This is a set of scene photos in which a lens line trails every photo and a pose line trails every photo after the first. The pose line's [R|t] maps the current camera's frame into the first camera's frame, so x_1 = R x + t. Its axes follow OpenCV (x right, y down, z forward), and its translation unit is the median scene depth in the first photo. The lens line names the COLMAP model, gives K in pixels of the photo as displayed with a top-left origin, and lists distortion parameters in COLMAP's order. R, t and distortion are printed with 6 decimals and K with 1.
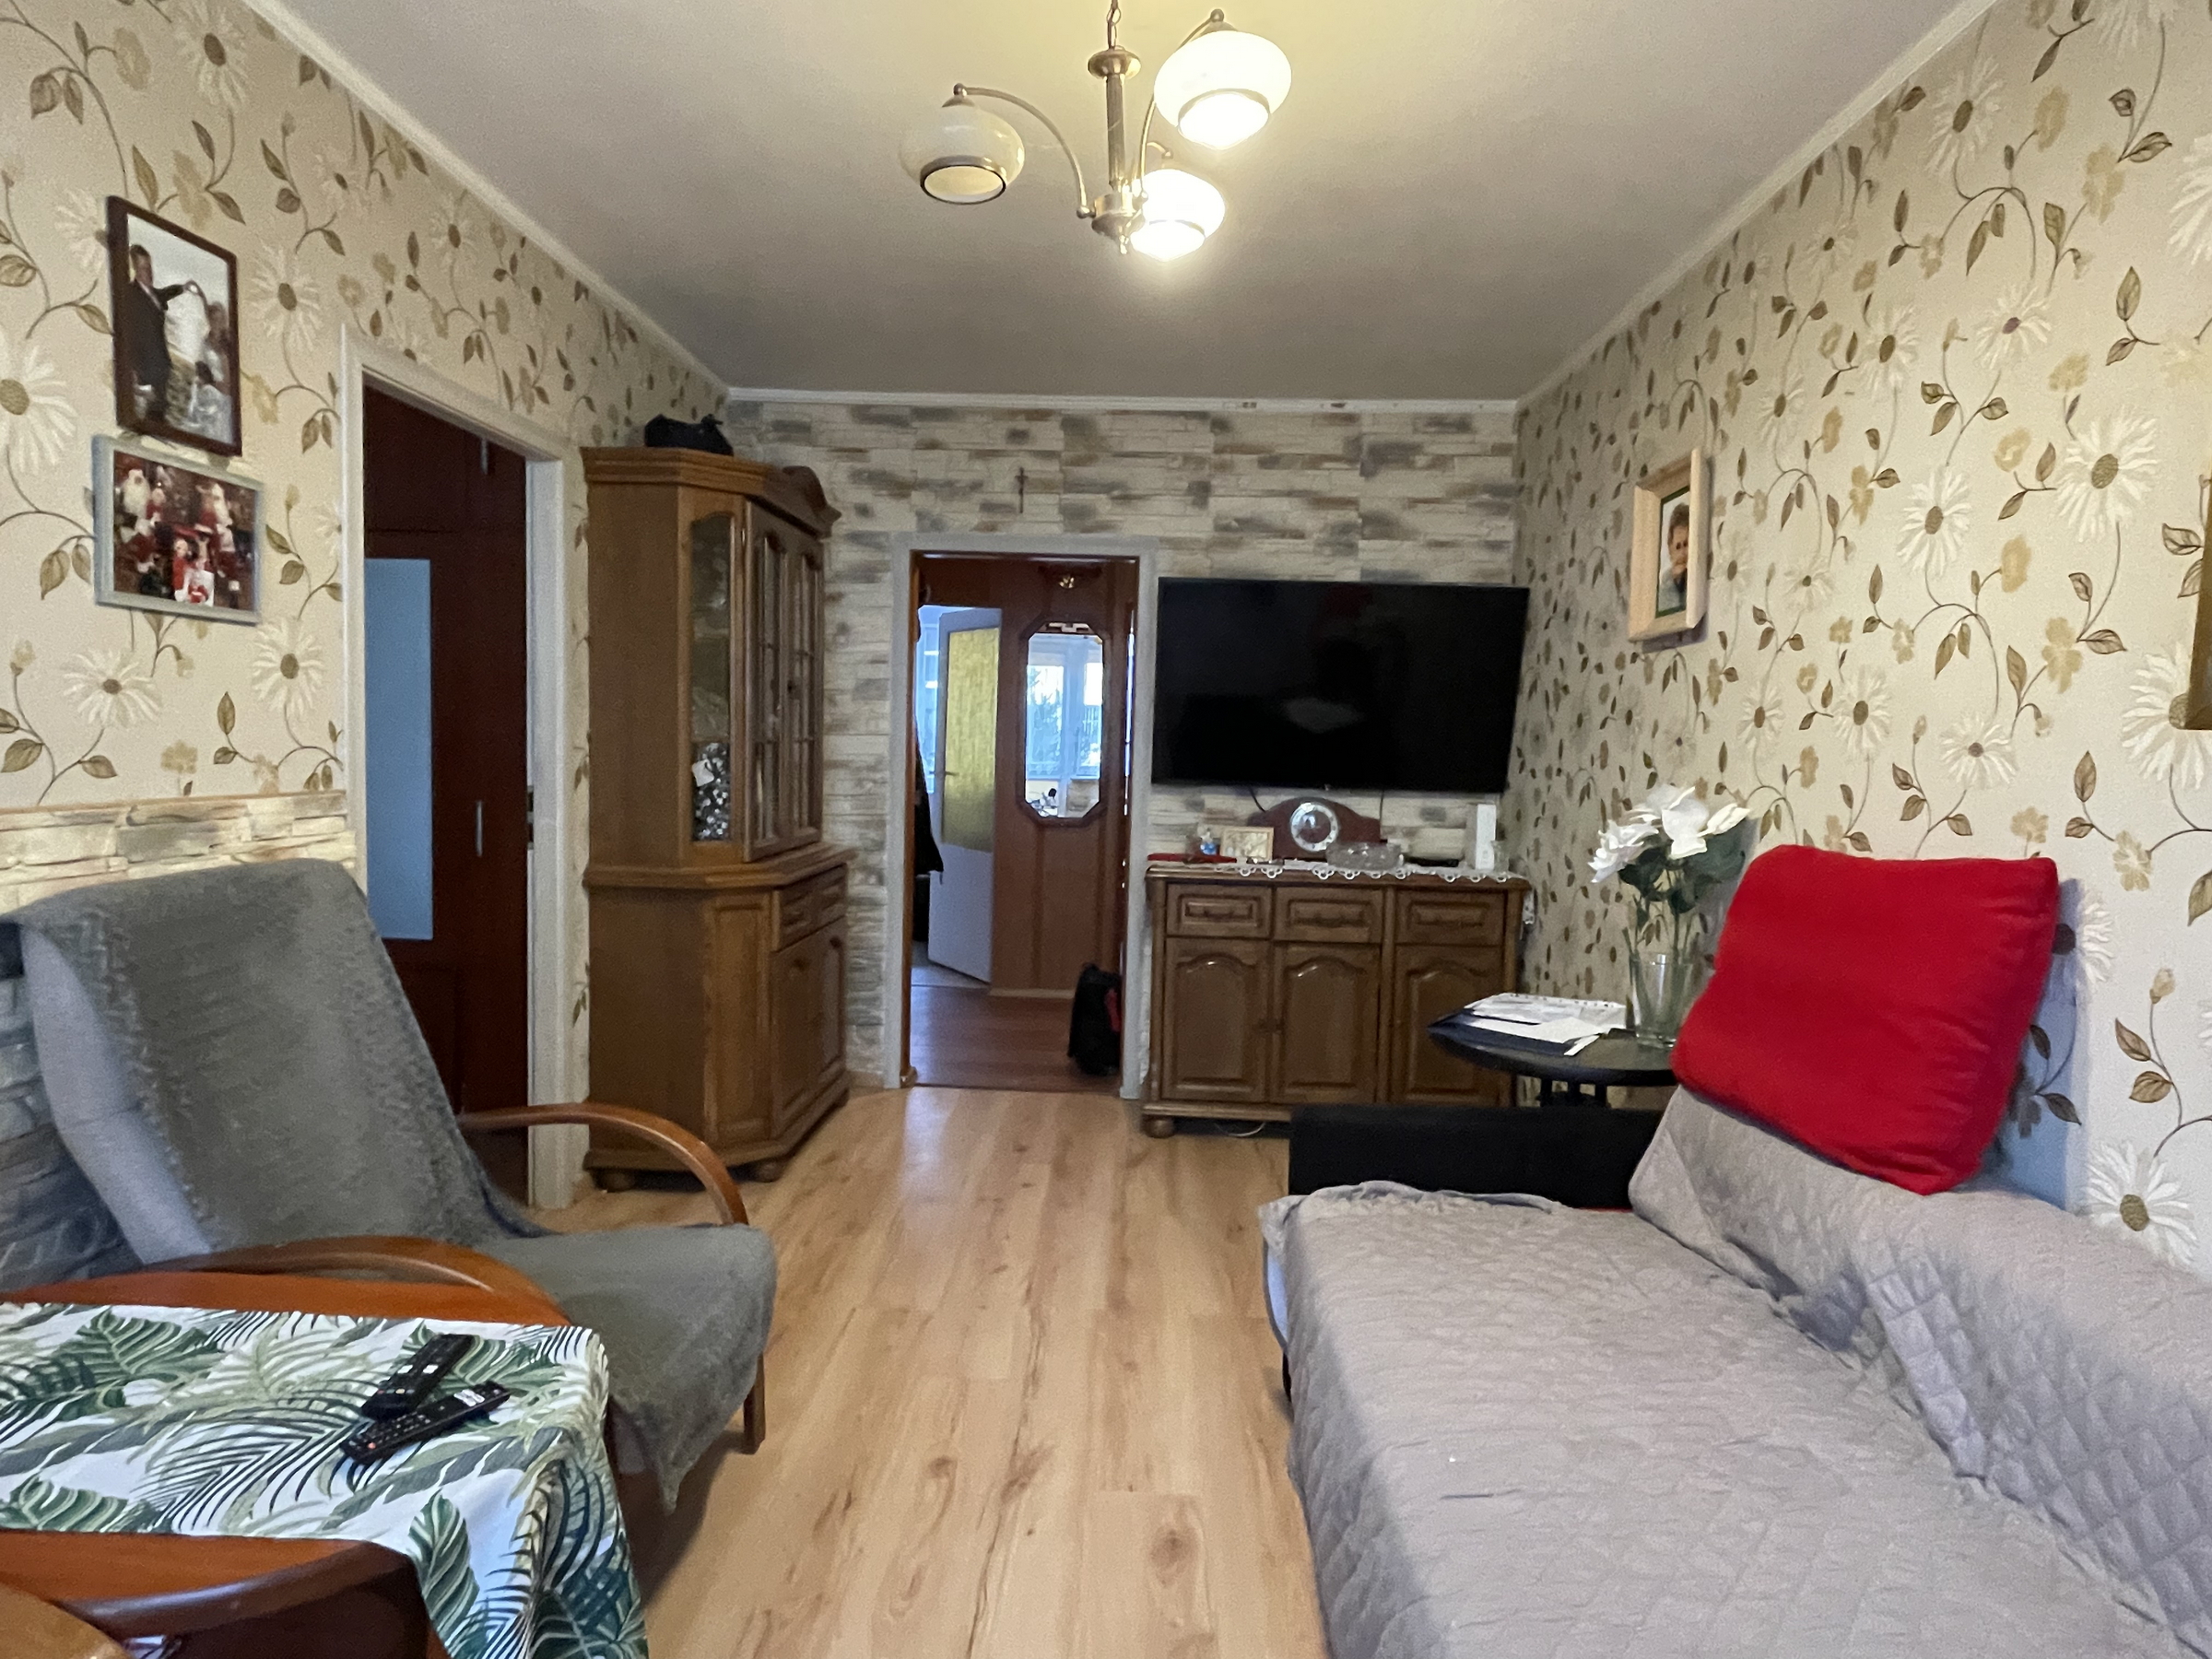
lens RADIAL K [[1230.2, 0, 1107.1], [0, 1230.2, 822.3], [0, 0, 1]] dist [-0.001084, -0.000571]
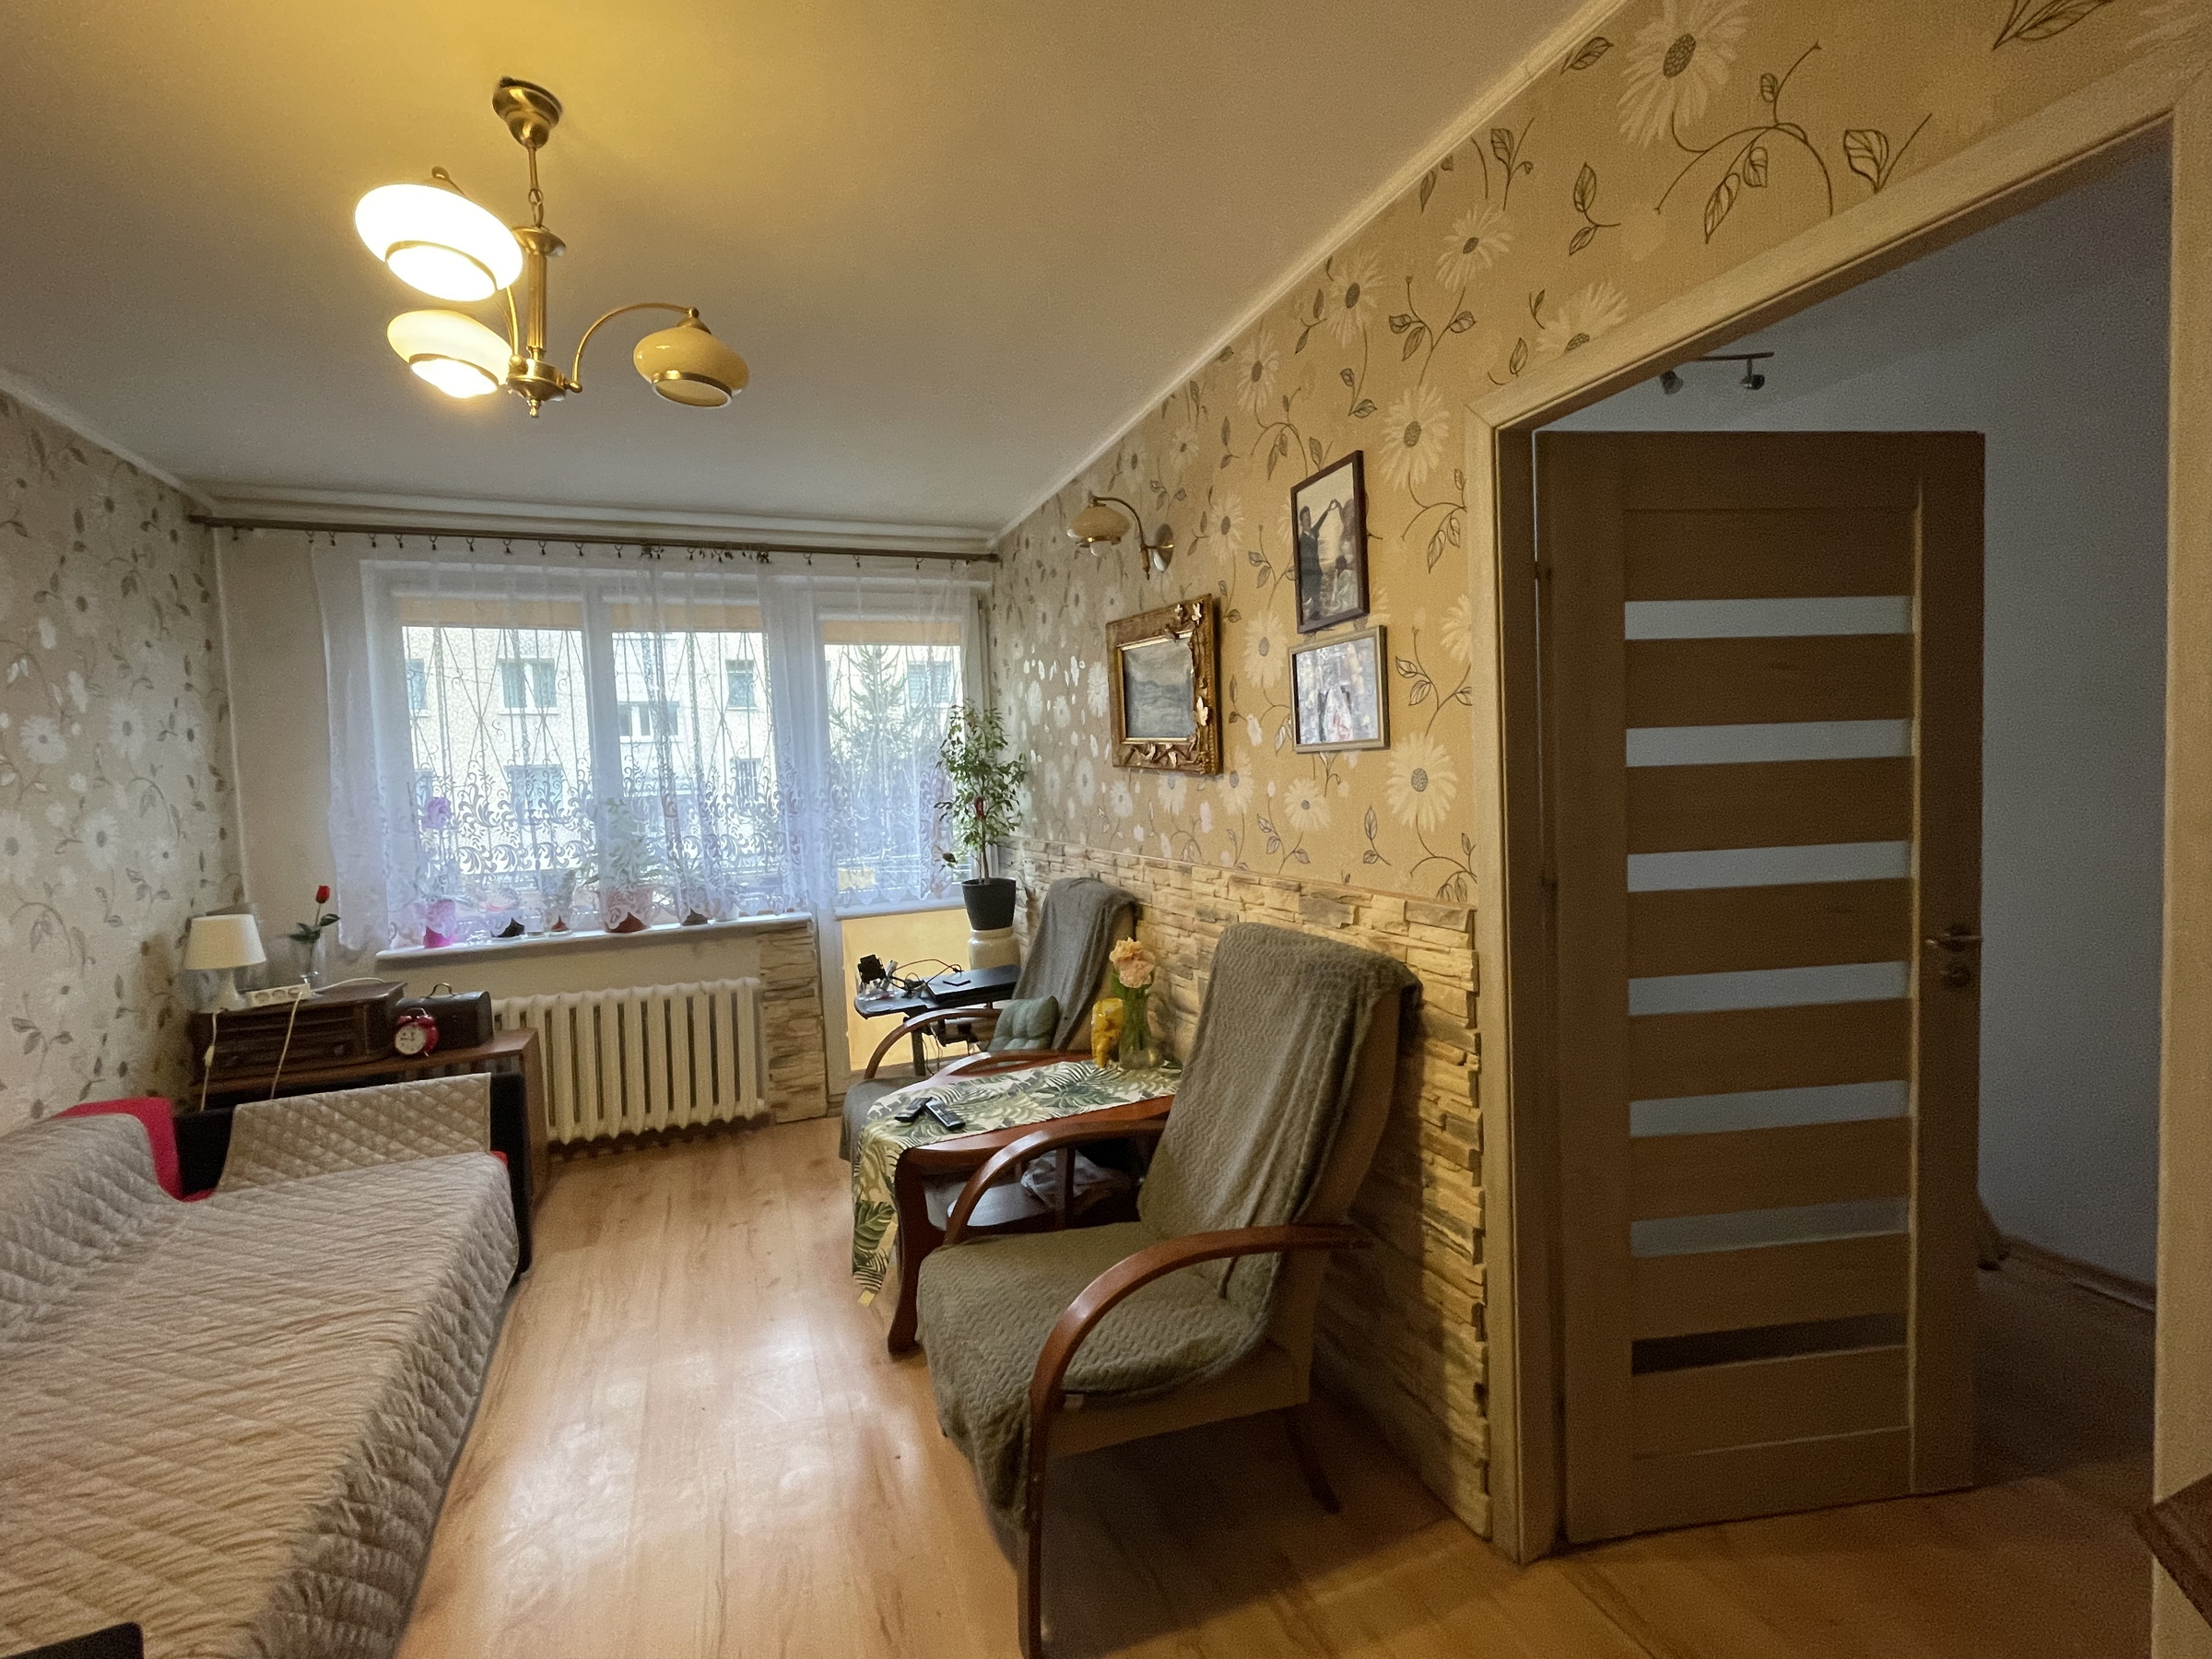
lens RADIAL K [[967.7, 0, 1103.4], [0, 967.7, 830.2], [0, 0, 1]] dist [-0.002166, -0.000106]
pose [[-0.917350, 0.028251, -0.397078, -0.090146], [-0.015102, 0.994291, 0.105630, -0.193906], [0.397795, 0.102896, -0.911686, 1.913241]]
